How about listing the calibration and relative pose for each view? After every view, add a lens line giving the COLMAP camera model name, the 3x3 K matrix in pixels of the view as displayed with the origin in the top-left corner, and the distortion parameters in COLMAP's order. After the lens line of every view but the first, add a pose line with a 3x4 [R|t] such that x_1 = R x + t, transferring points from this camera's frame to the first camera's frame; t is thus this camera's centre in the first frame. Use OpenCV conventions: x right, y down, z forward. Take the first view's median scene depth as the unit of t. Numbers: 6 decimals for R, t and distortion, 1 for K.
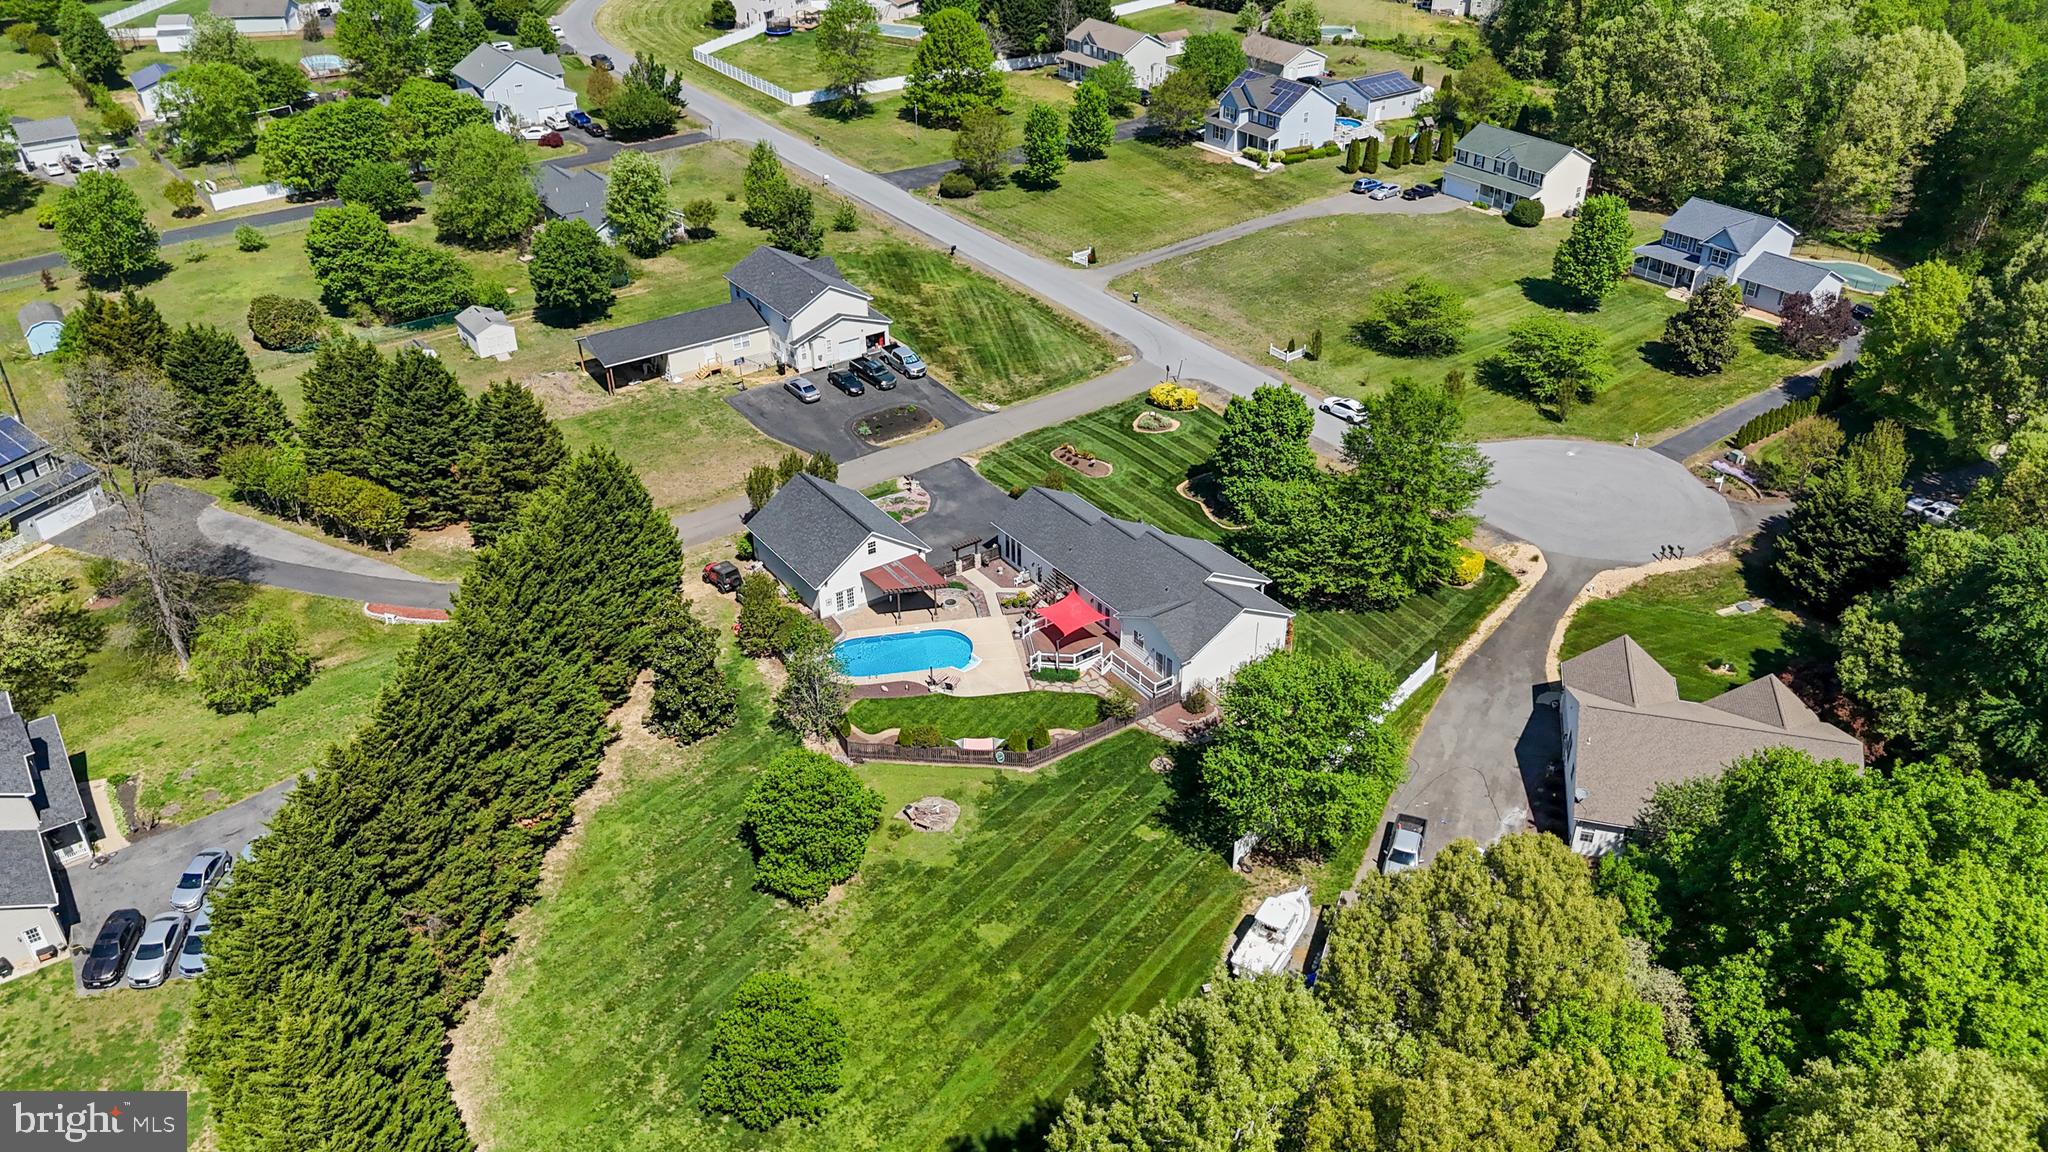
lens RADIAL K [[1516.9, 0, 1030.1], [0, 1516.9, 571.1], [0, 0, 1]] dist [0.050285, -0.043484]
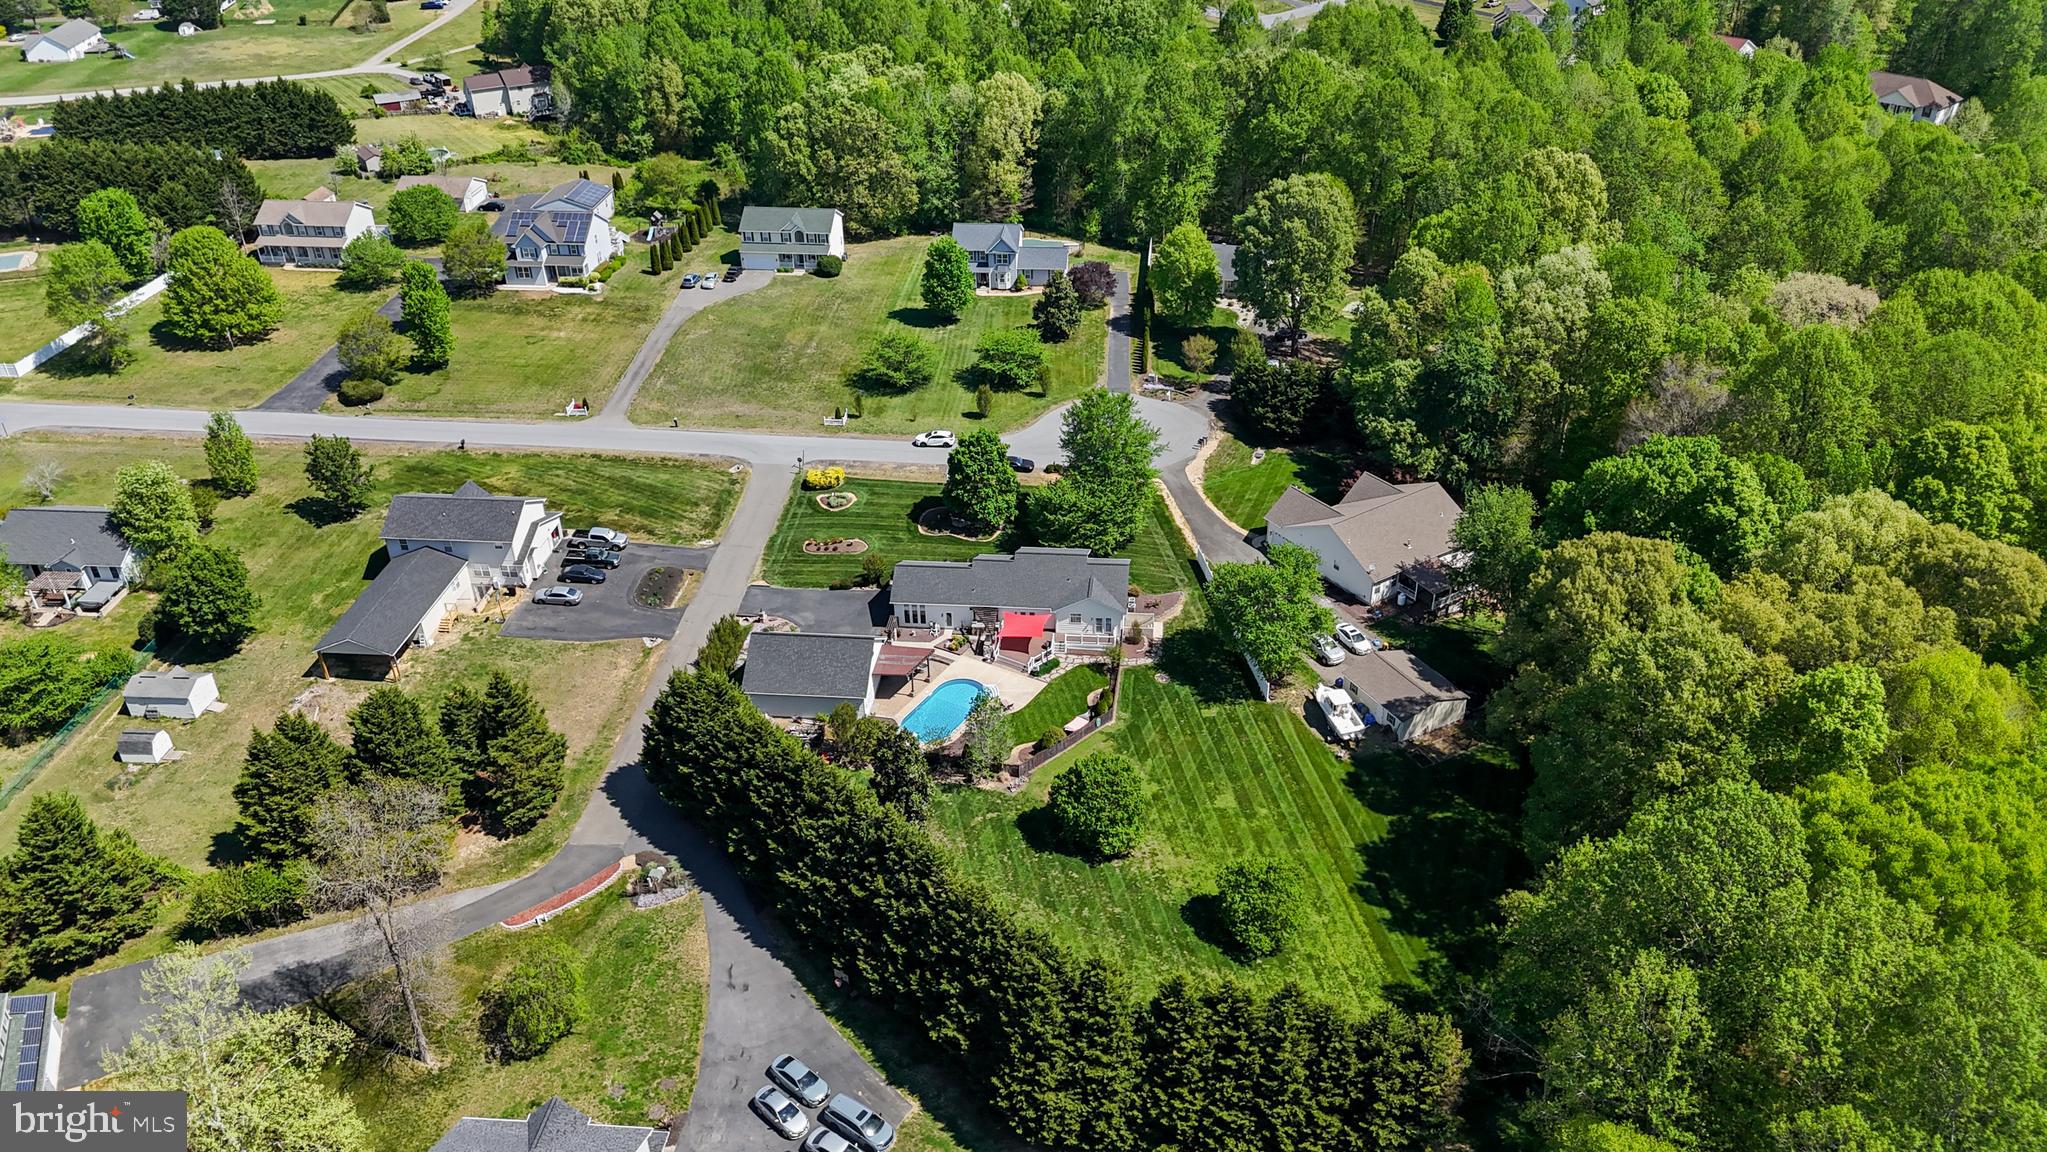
lens RADIAL K [[1516.1, 0, 1037.8], [0, 1516.1, 580.4], [0, 0, 1]] dist [0.050285, -0.043484]
pose [[0.653842, -0.402228, 0.640861, -0.678476], [0.403210, 0.901935, 0.154710, -0.176831], [-0.640244, 0.157246, 0.751905, -0.029819]]
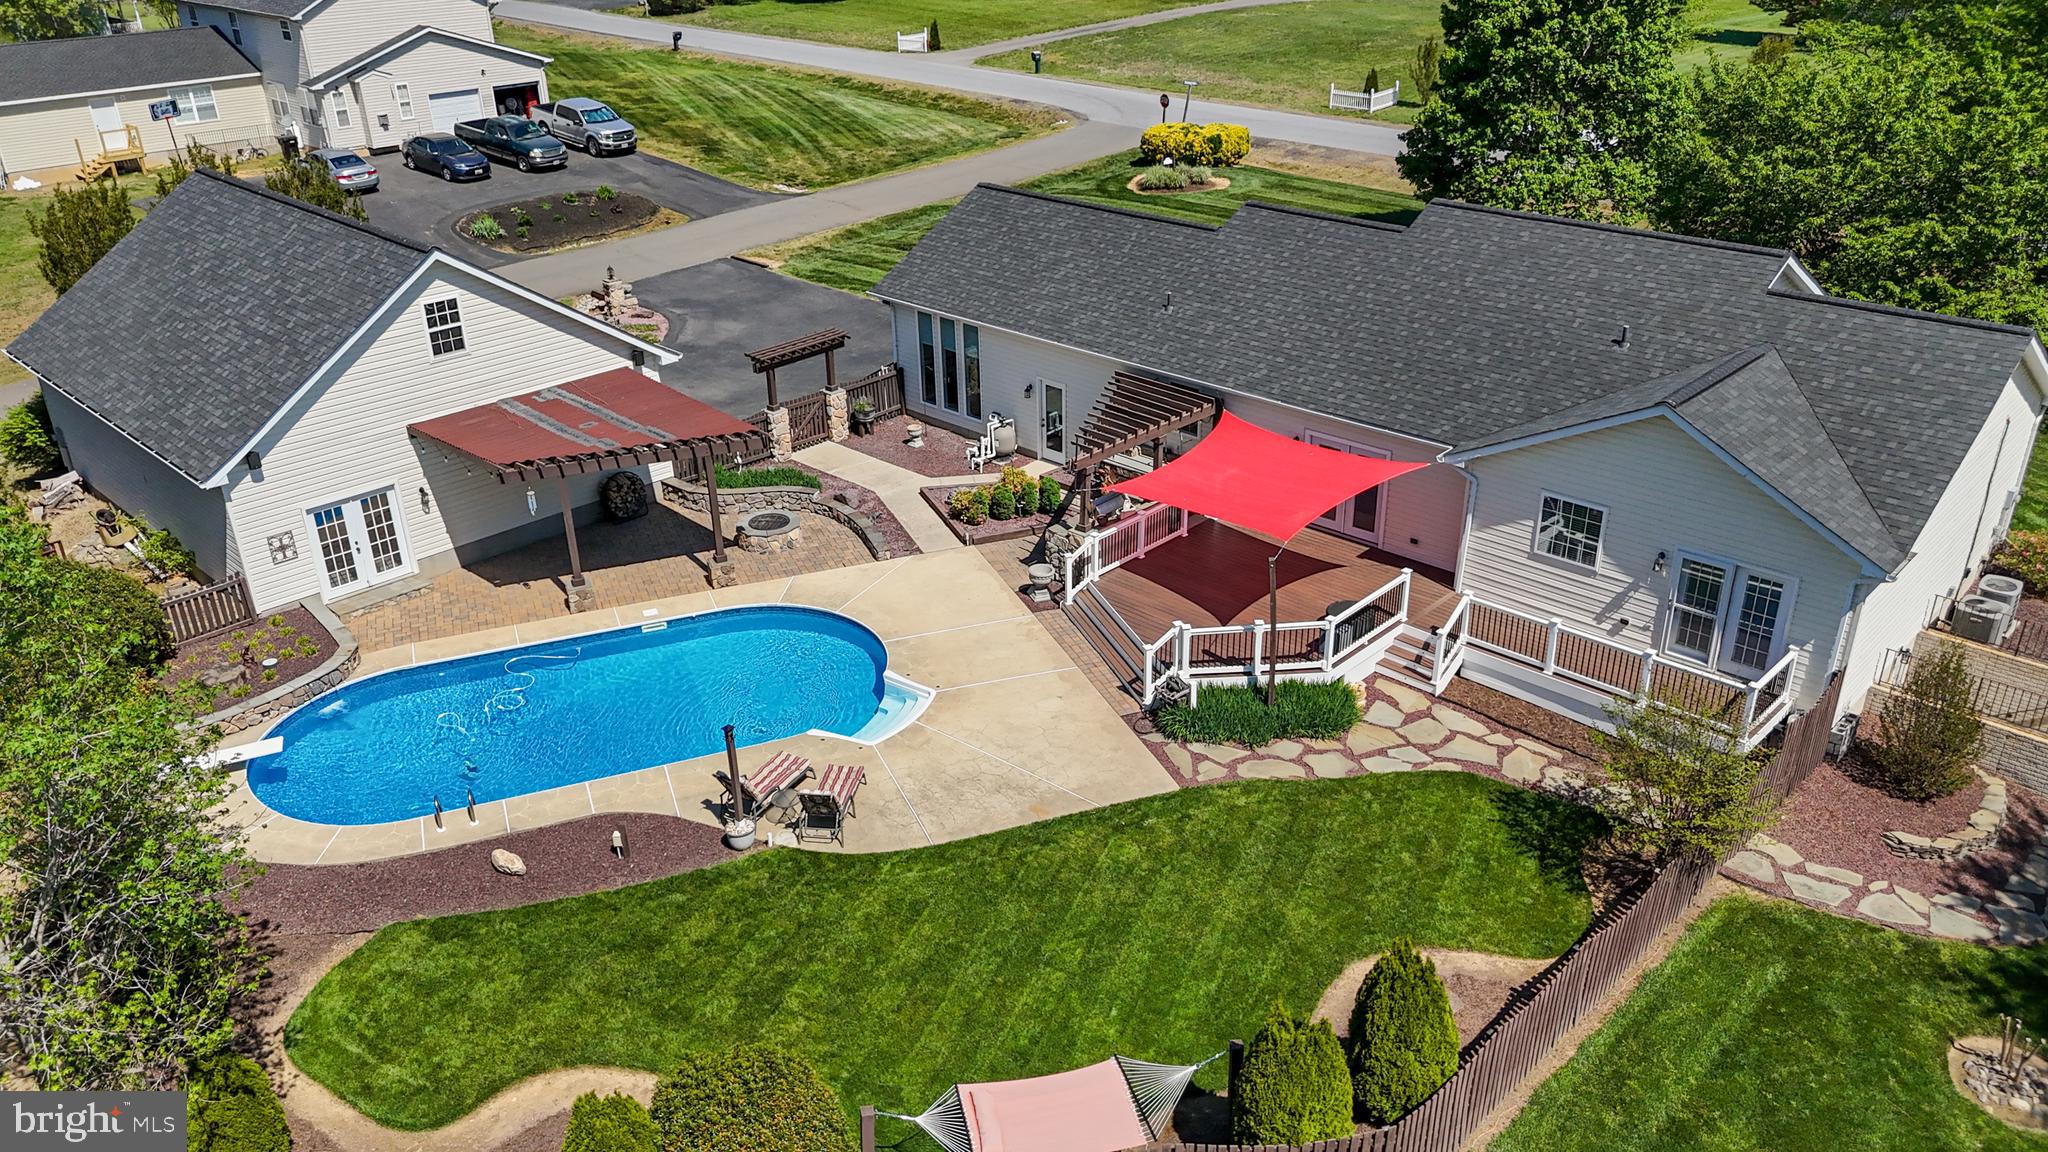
lens RADIAL K [[1516.9, 0, 1030.8], [0, 1516.9, 580.0], [0, 0, 1]] dist [0.050285, -0.043484]
pose [[0.982185, -0.095873, 0.161623, -0.044624], [0.109805, 0.990762, -0.079579, 0.051032], [-0.152500, 0.095908, 0.983639, 0.625914]]
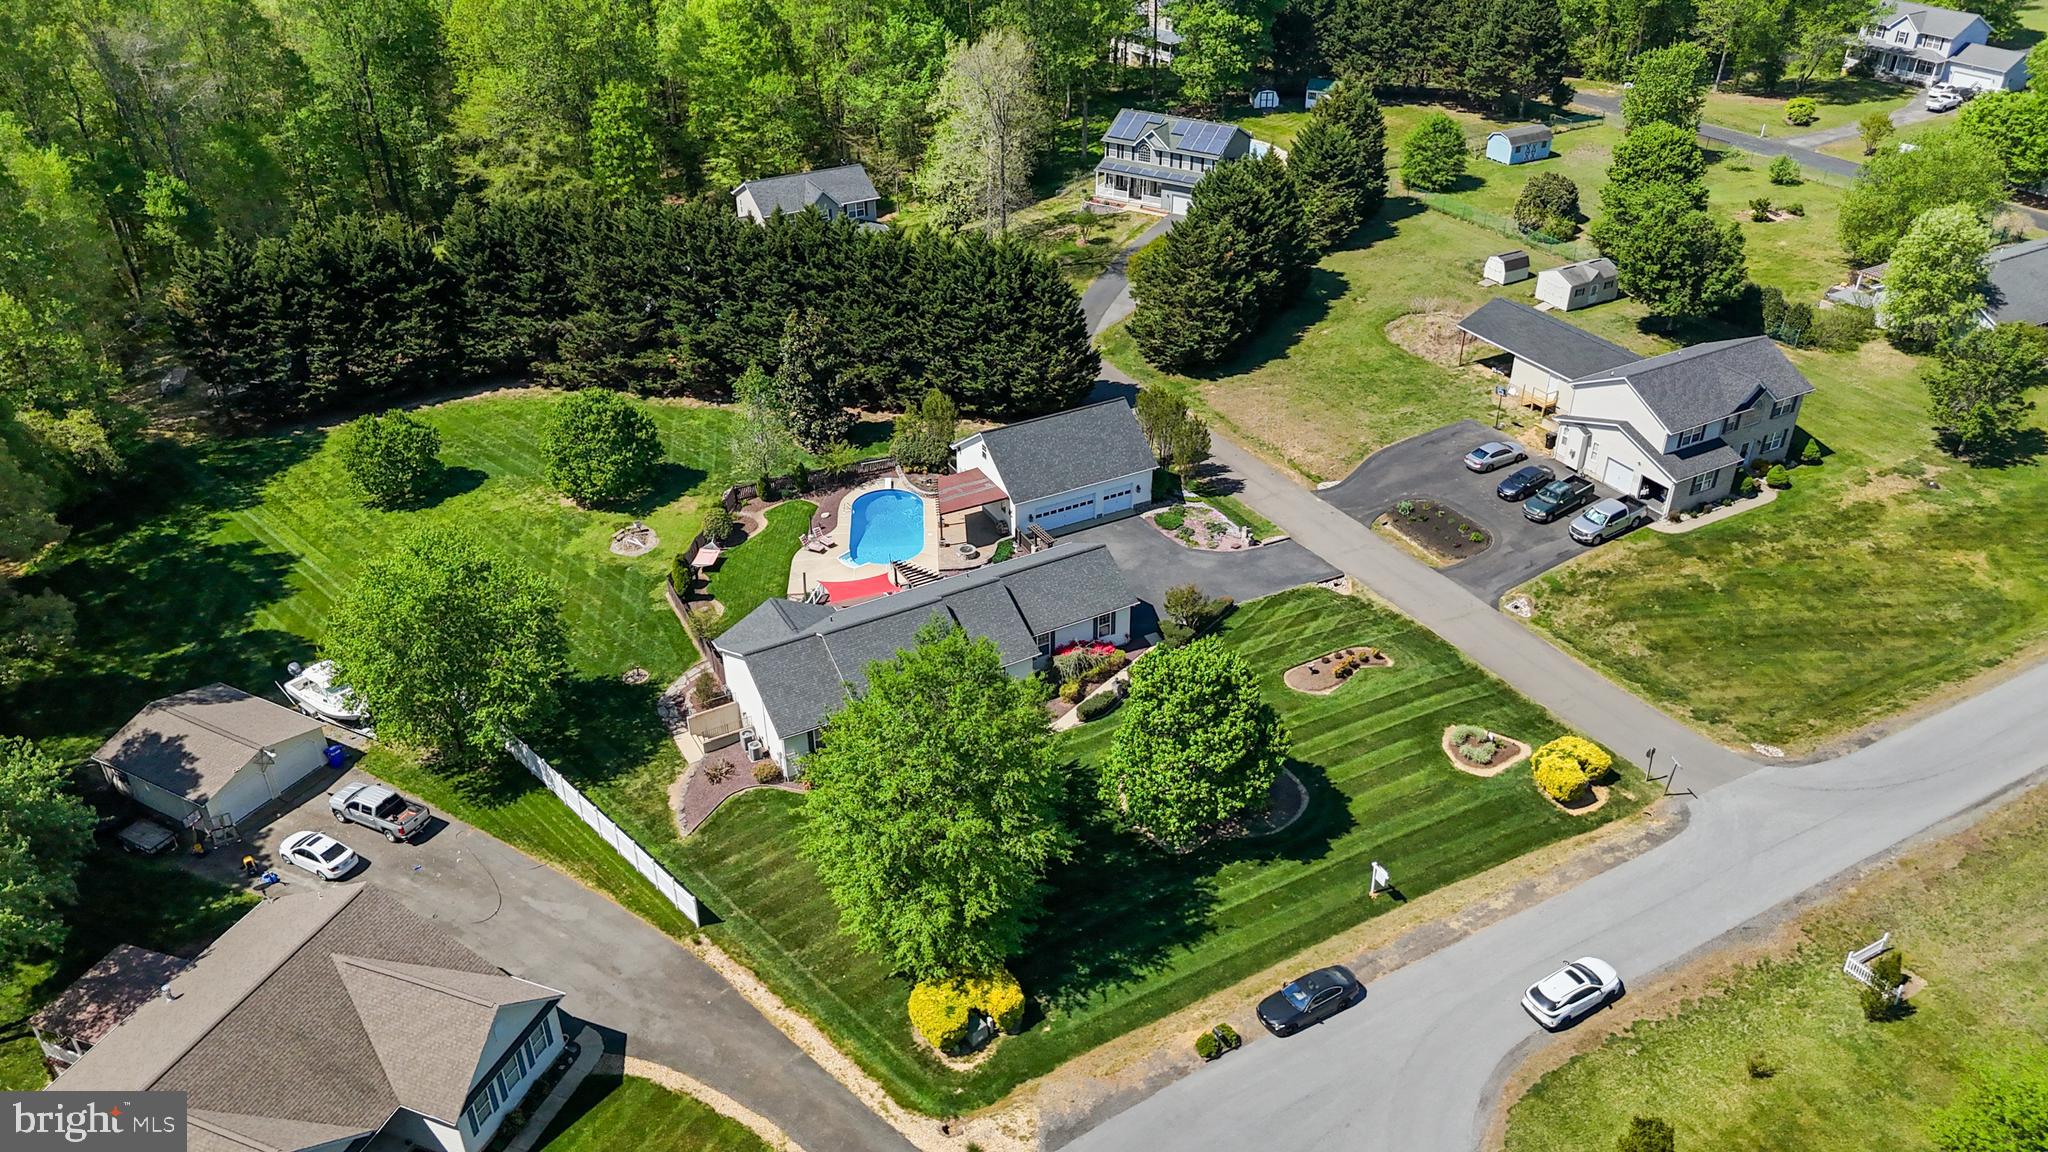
lens RADIAL K [[1516.9, 0, 1026.9], [0, 1516.9, 581.1], [0, 0, 1]] dist [0.050285, -0.043484]
pose [[-0.120844, 0.528565, -0.840247, 0.610419], [-0.507346, 0.694660, 0.509948, -0.382954], [0.853227, 0.487920, 0.184220, 0.762674]]
